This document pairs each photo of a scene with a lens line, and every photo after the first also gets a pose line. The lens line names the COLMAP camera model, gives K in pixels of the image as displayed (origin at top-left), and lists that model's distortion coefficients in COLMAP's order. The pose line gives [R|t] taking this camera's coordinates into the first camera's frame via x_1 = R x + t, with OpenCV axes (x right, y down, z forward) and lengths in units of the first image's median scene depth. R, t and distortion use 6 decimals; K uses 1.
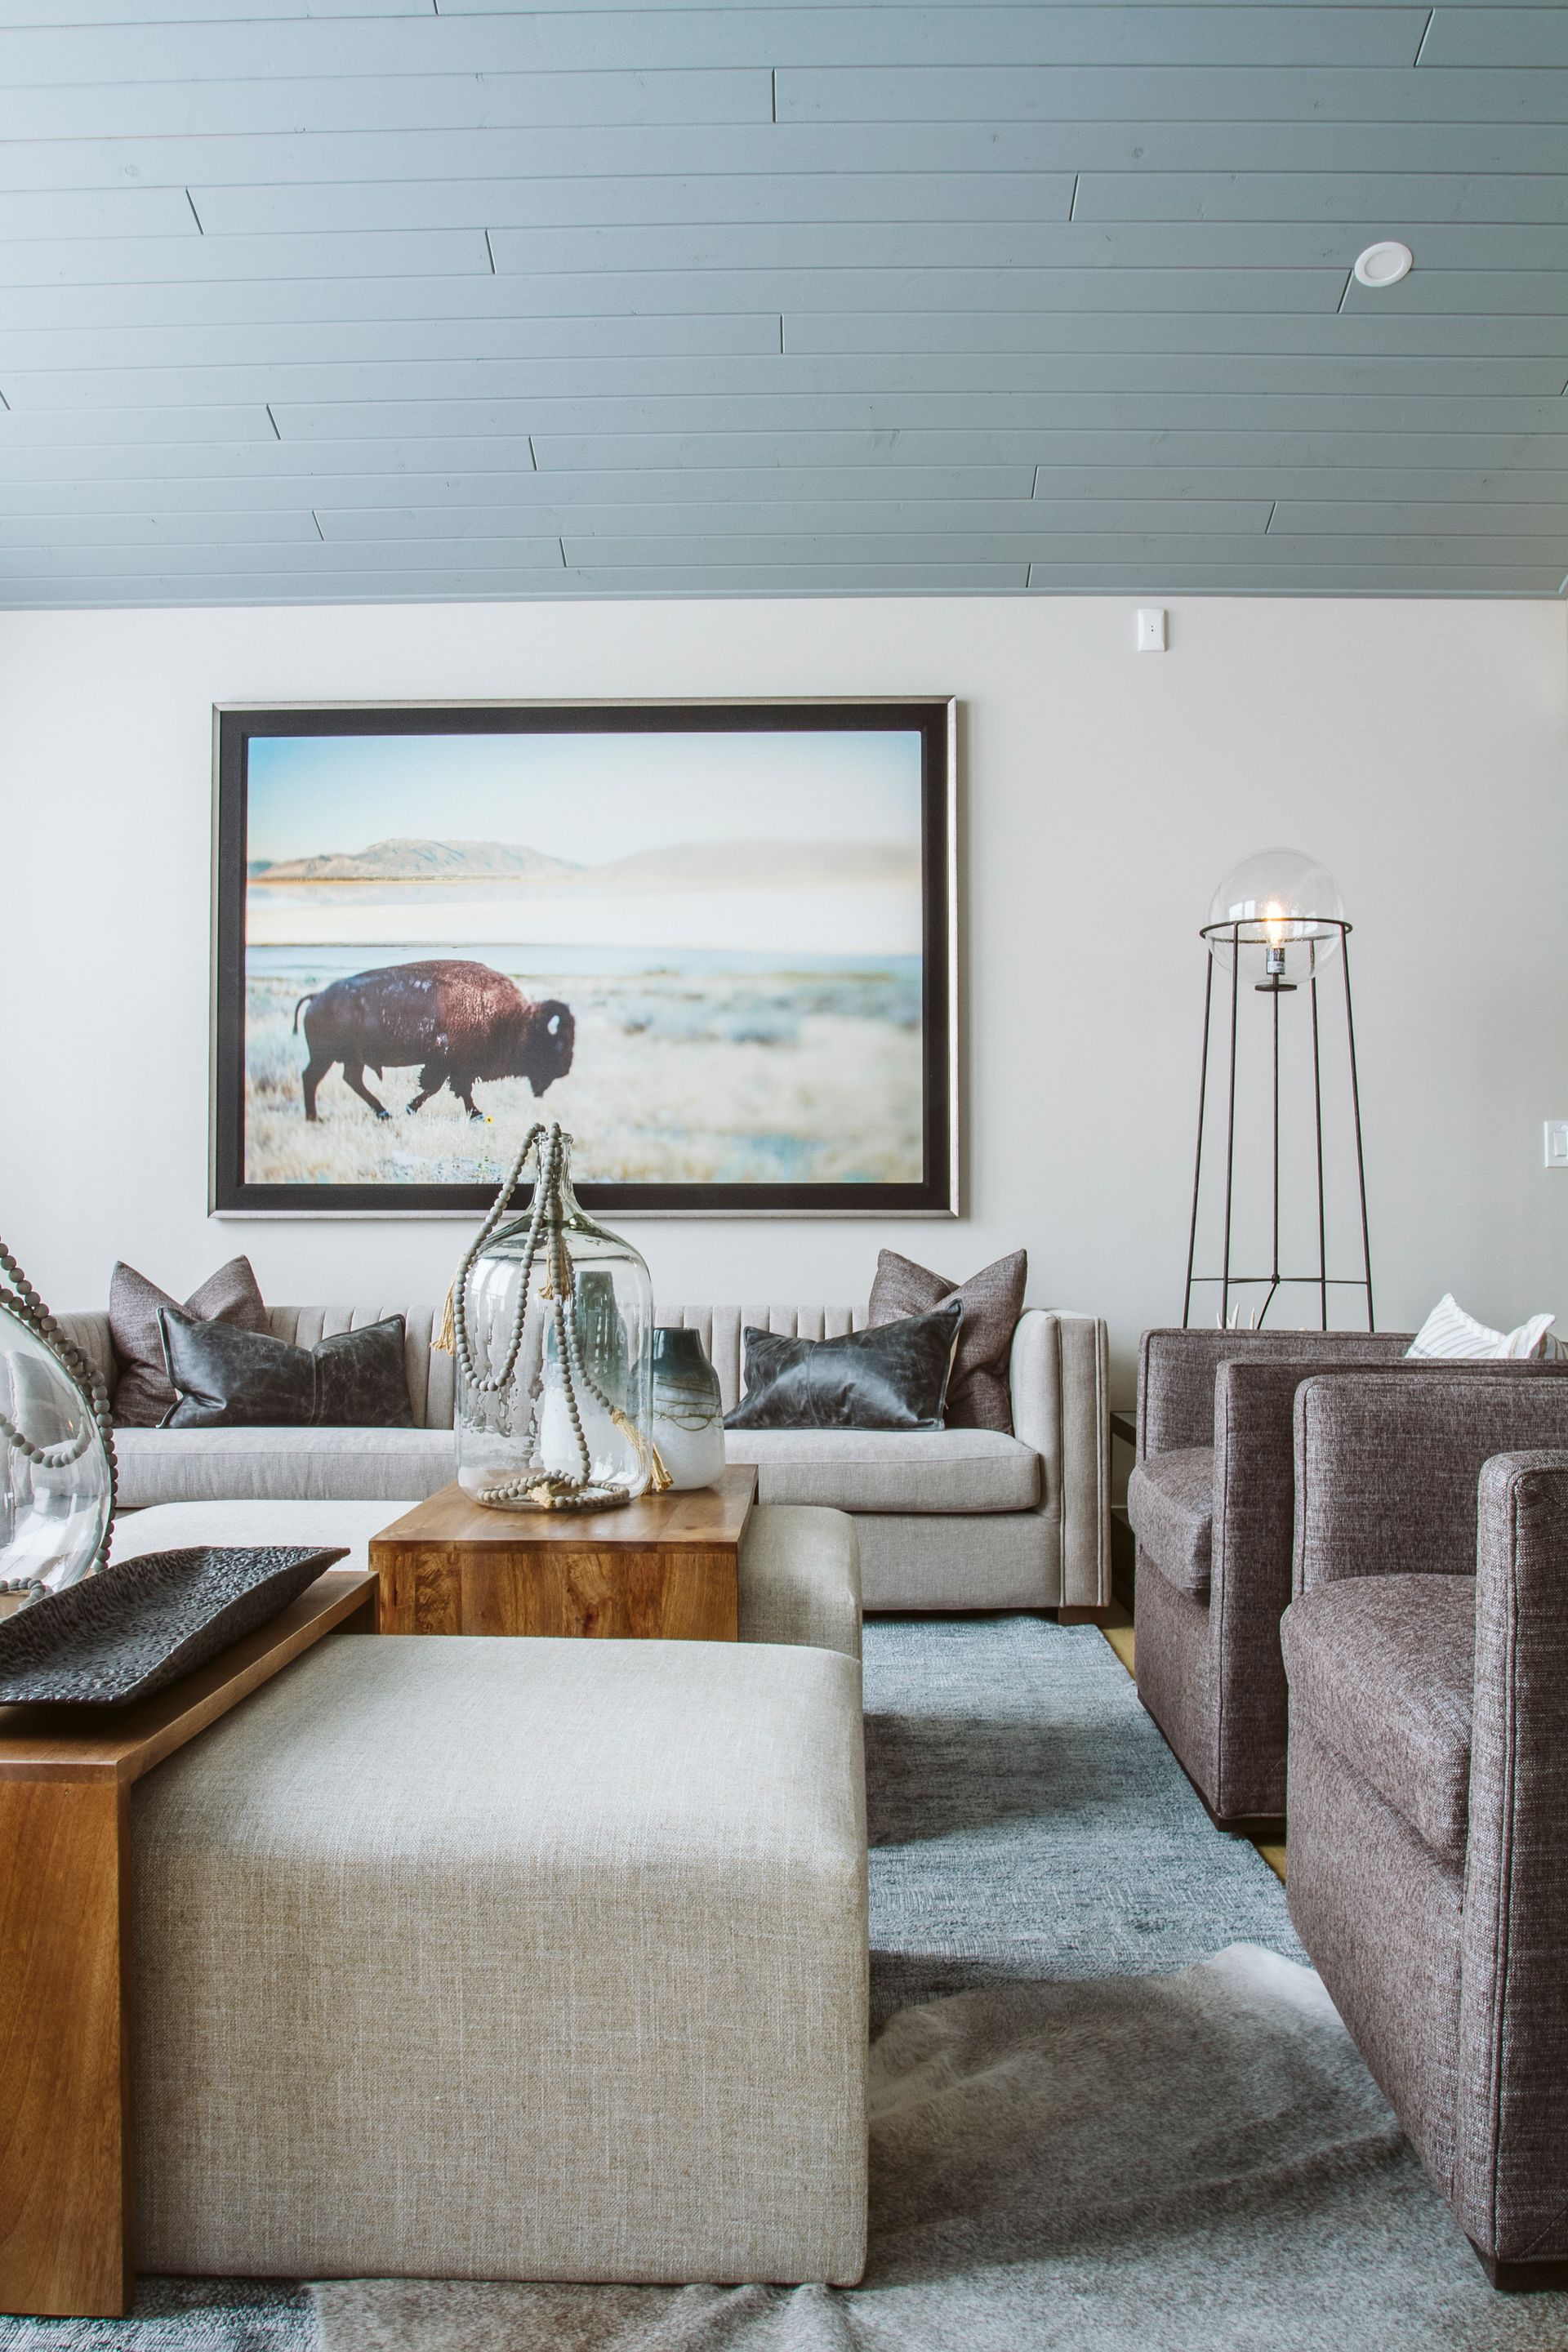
lens RADIAL K [[1930.2, 0, 789.5], [0, 1930.2, 1196.6], [0, 0, 1]] dist [-0.088180, 0.052895]
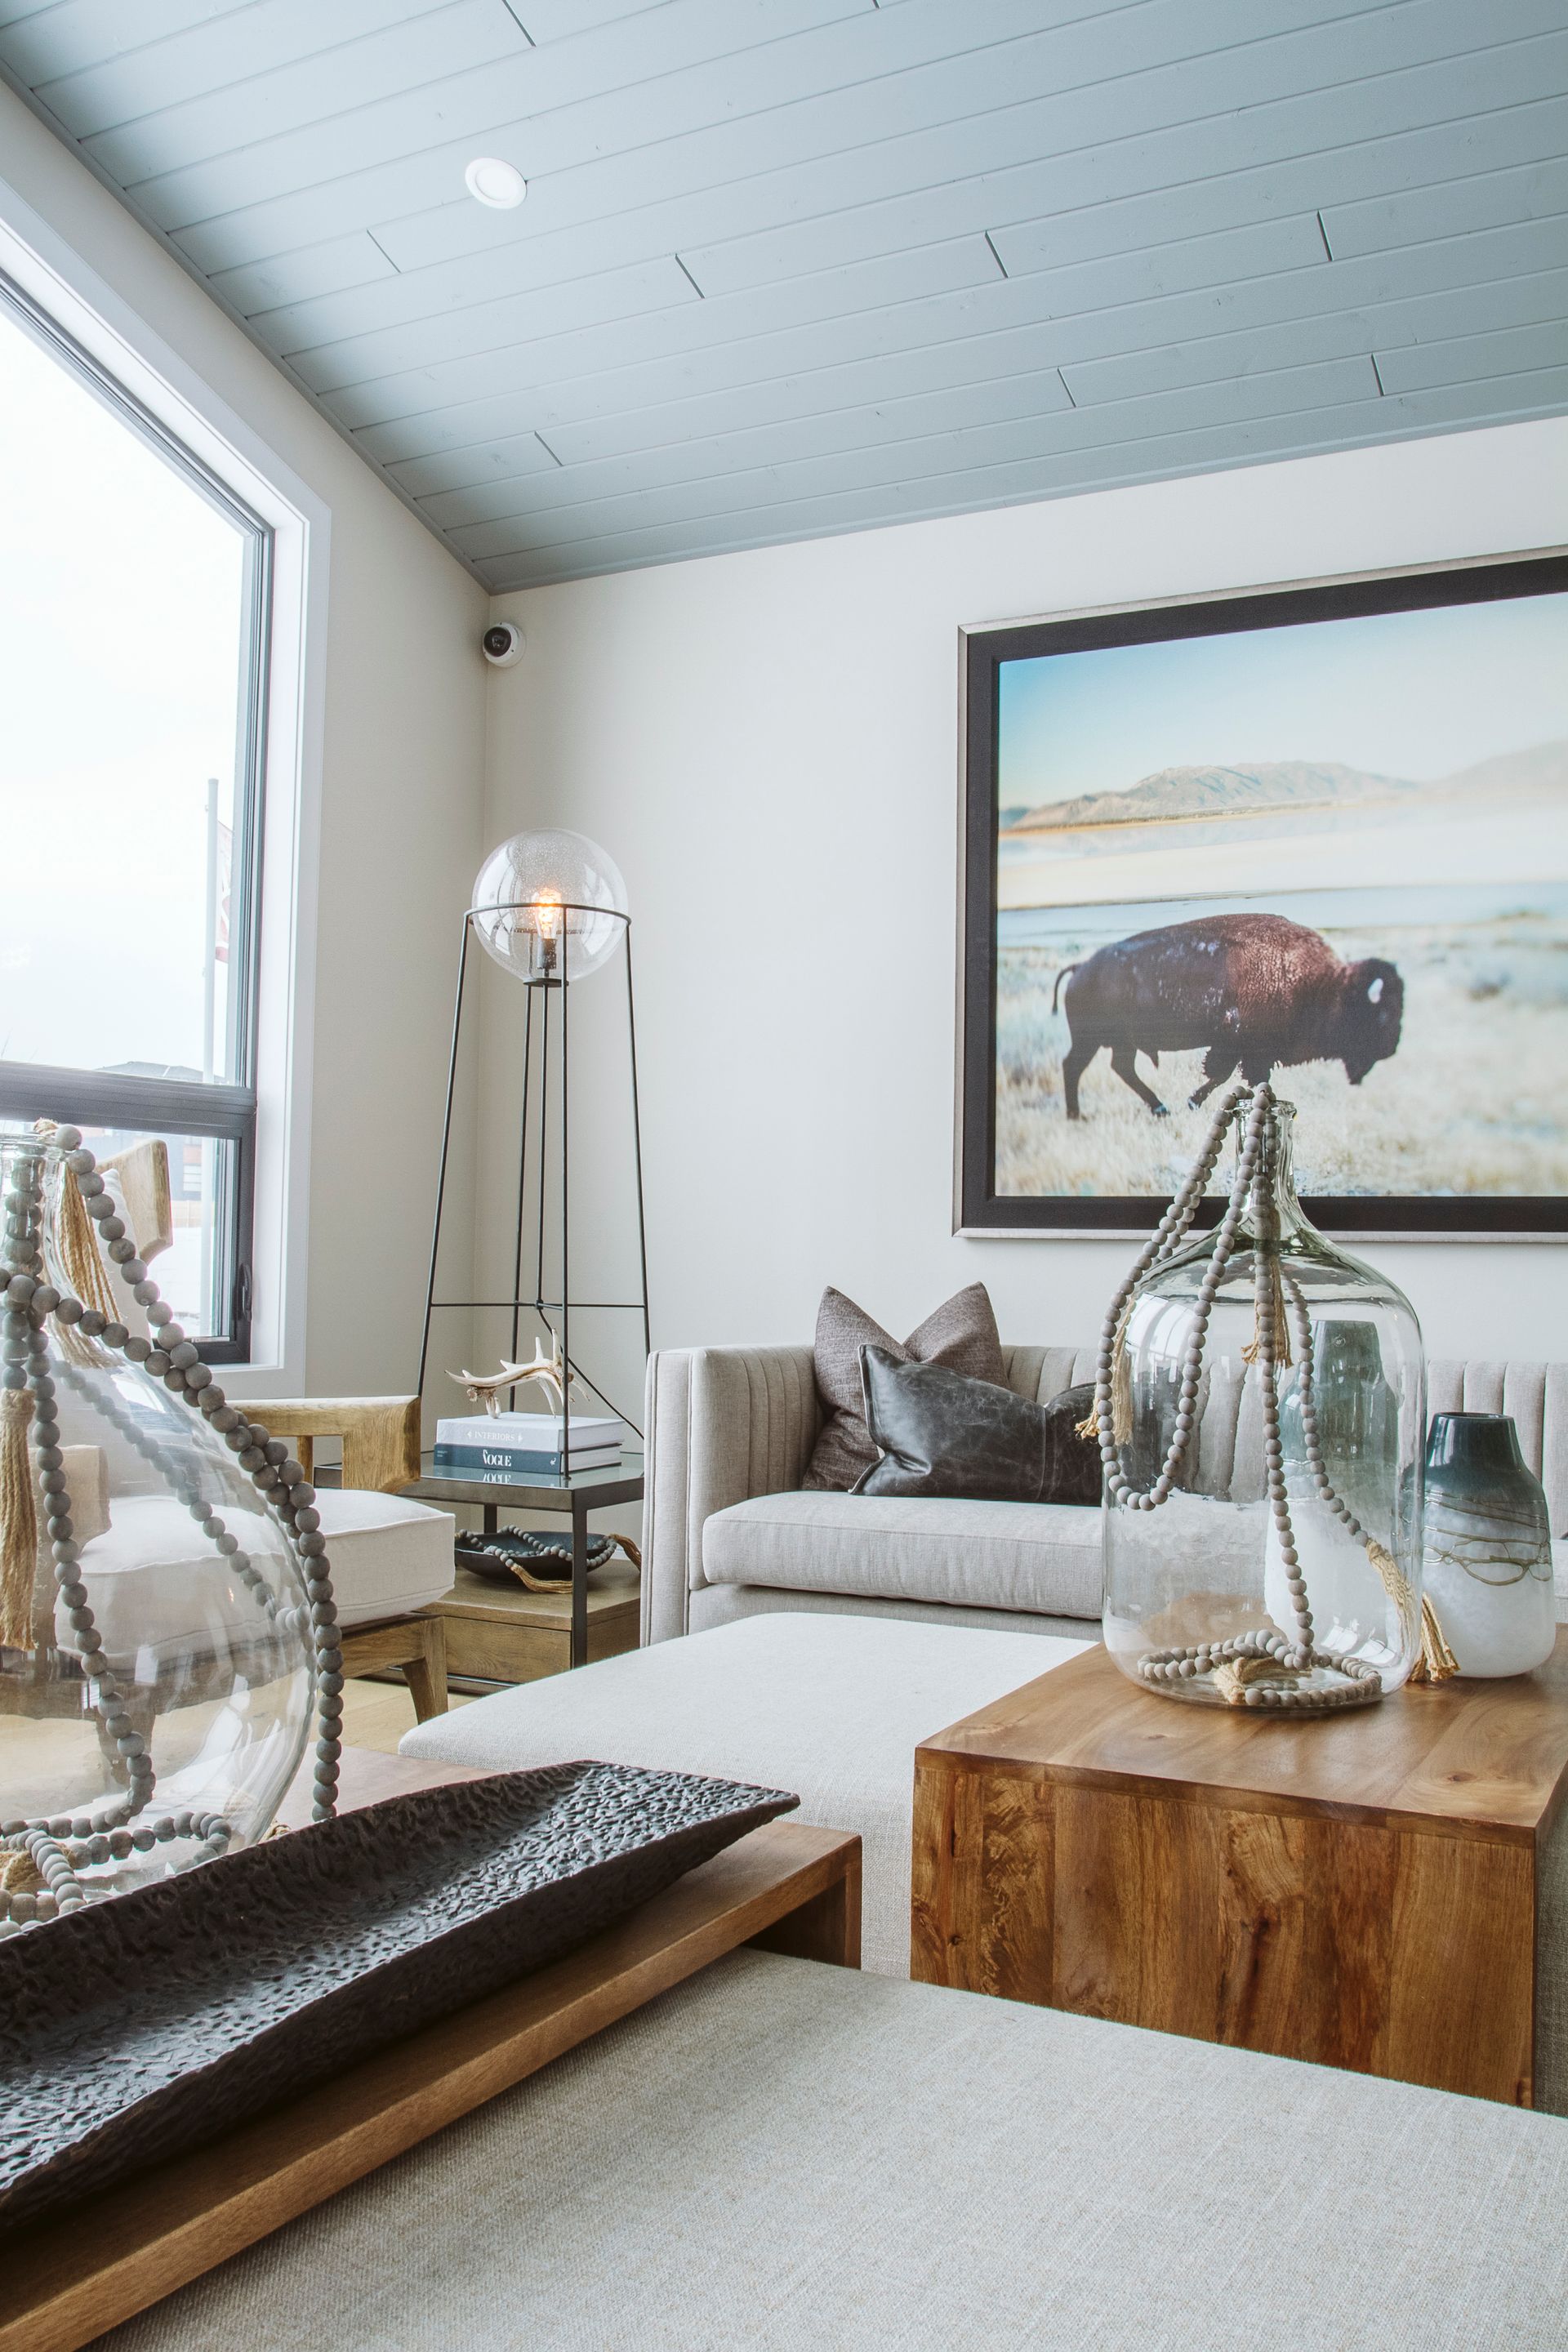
lens RADIAL K [[1944.4, 0, 795.2], [0, 1944.4, 1189.9], [0, 0, 1]] dist [-0.091995, 0.055557]
pose [[0.895728, 0.000970, -0.444601, 0.012468], [-0.008417, 0.999855, -0.014777, 0.003870], [0.444523, 0.016978, 0.895607, 0.208537]]
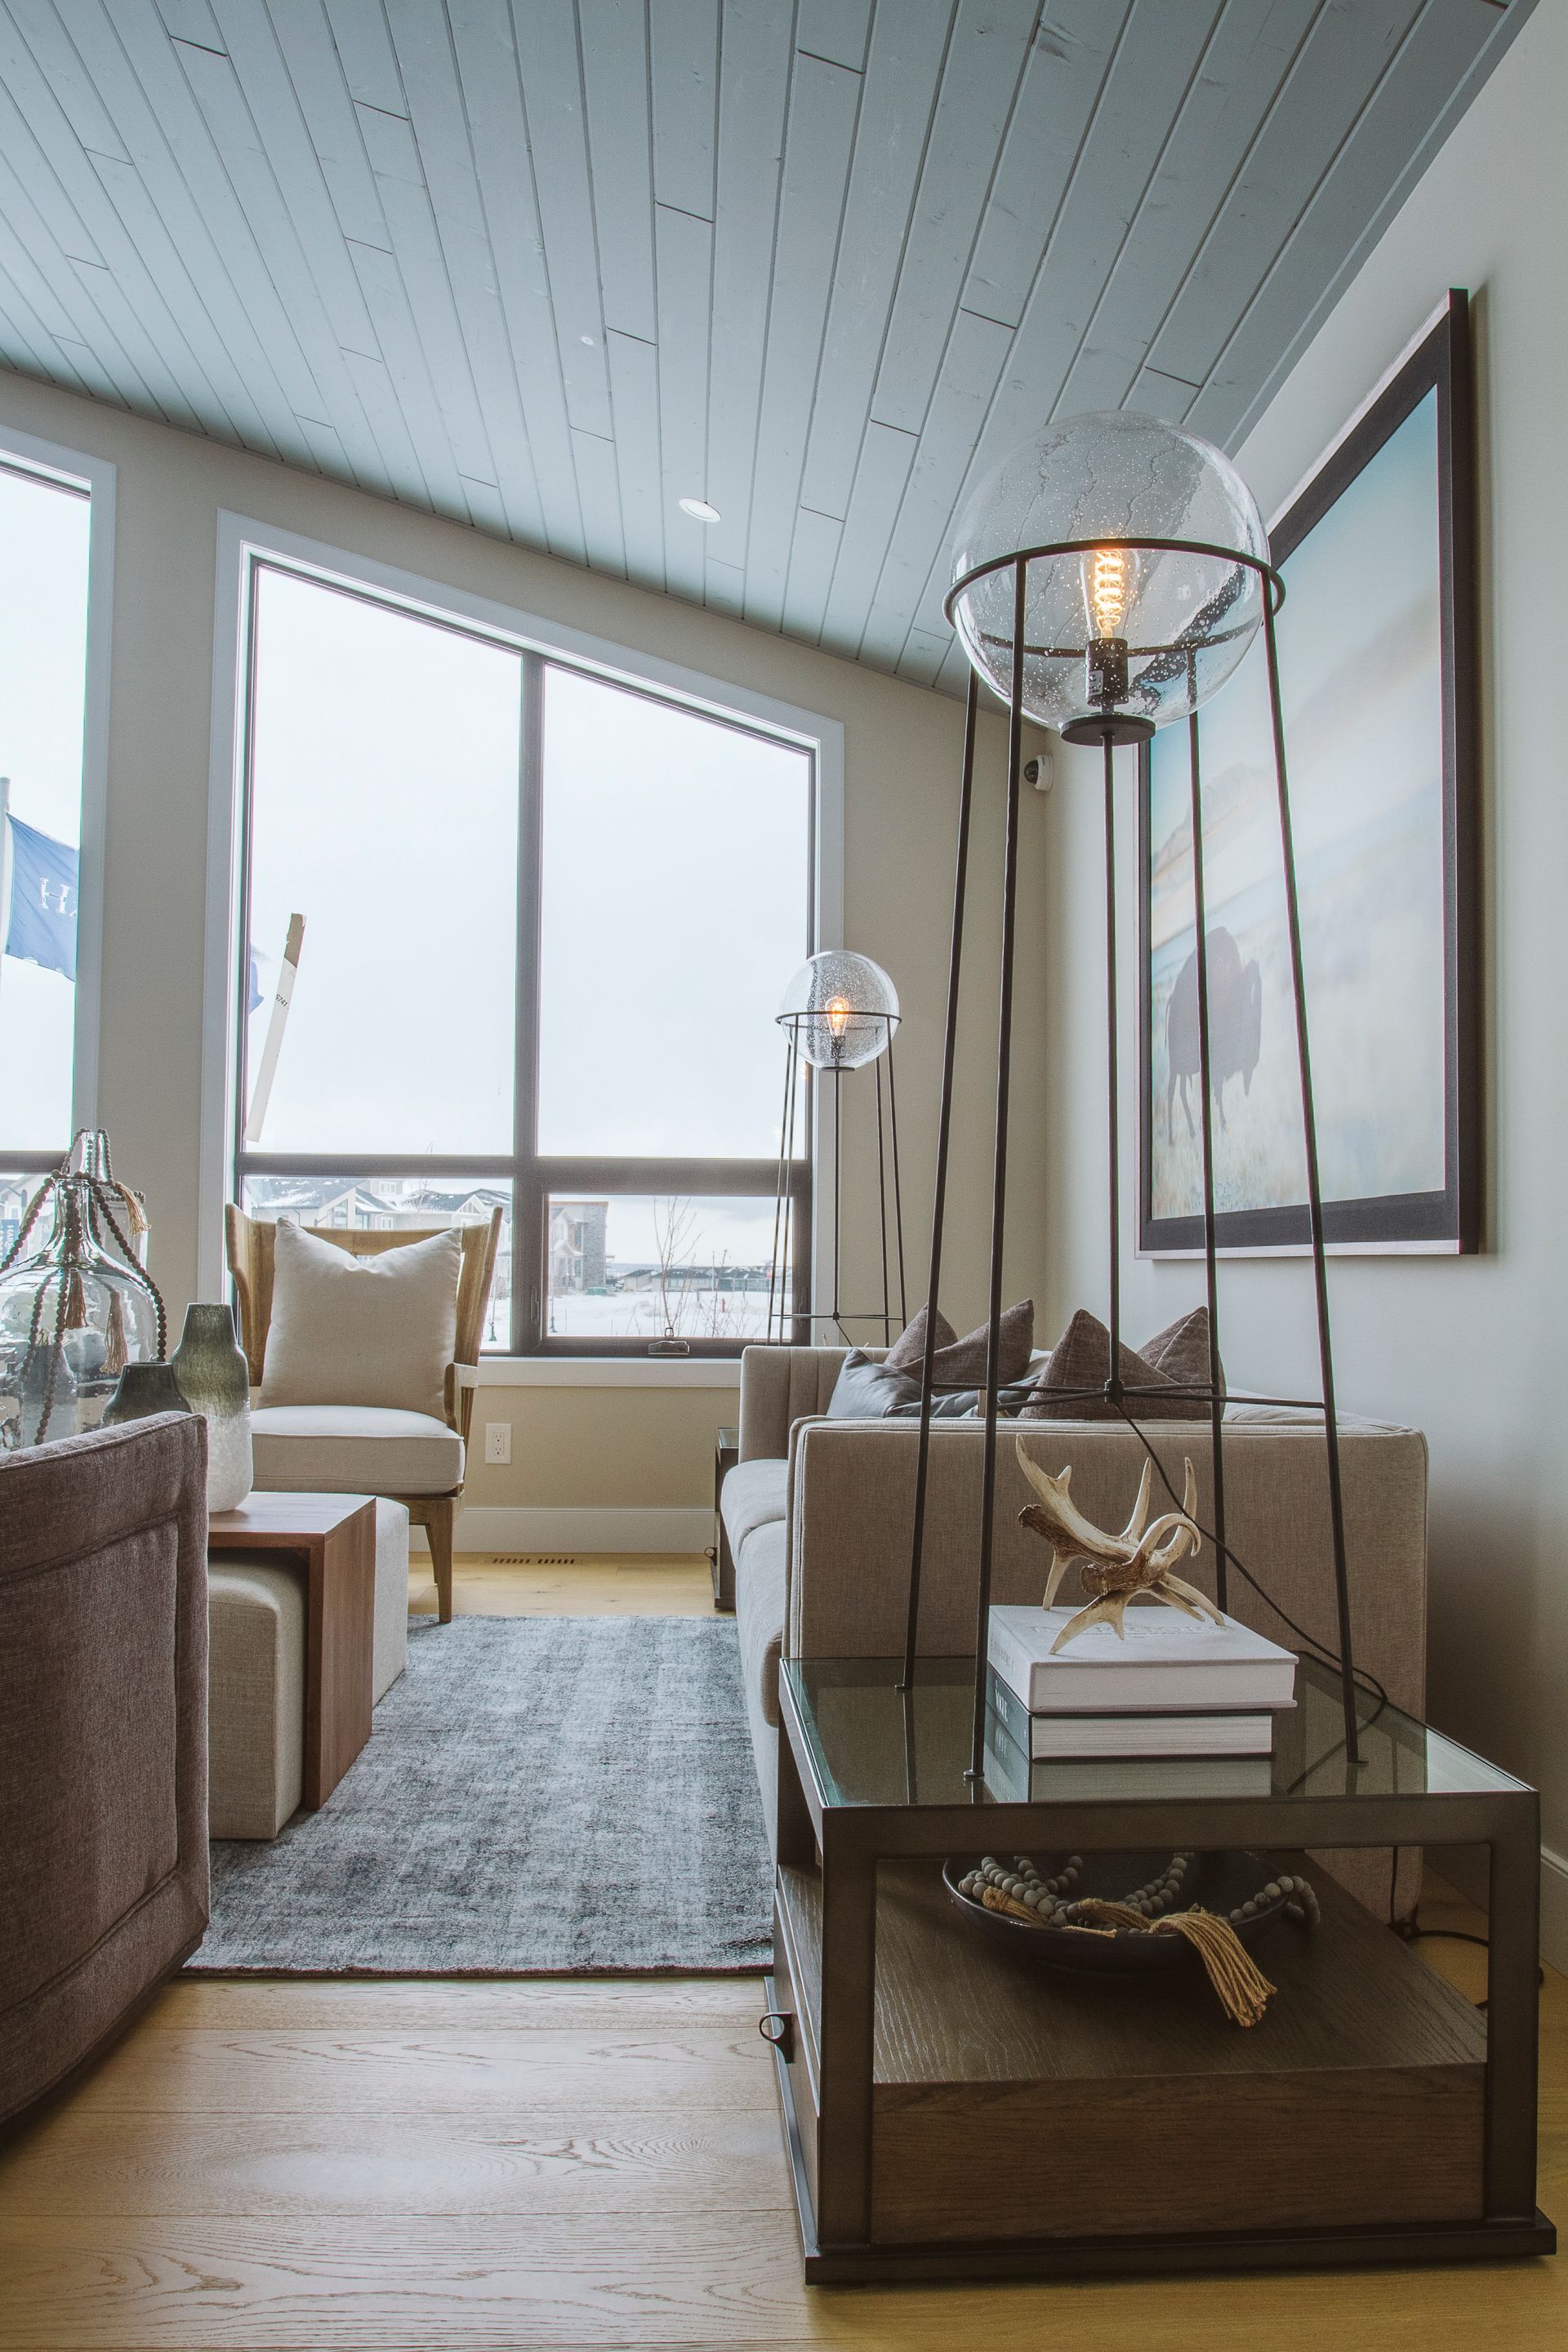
lens RADIAL K [[1930.2, 0, 789.5], [0, 1930.2, 1196.6], [0, 0, 1]] dist [-0.088180, 0.052895]
pose [[0.080436, -0.034511, -0.996162, 0.590543], [0.011037, 0.999370, -0.033731, 0.011086], [0.996699, -0.008281, 0.080766, 0.769971]]
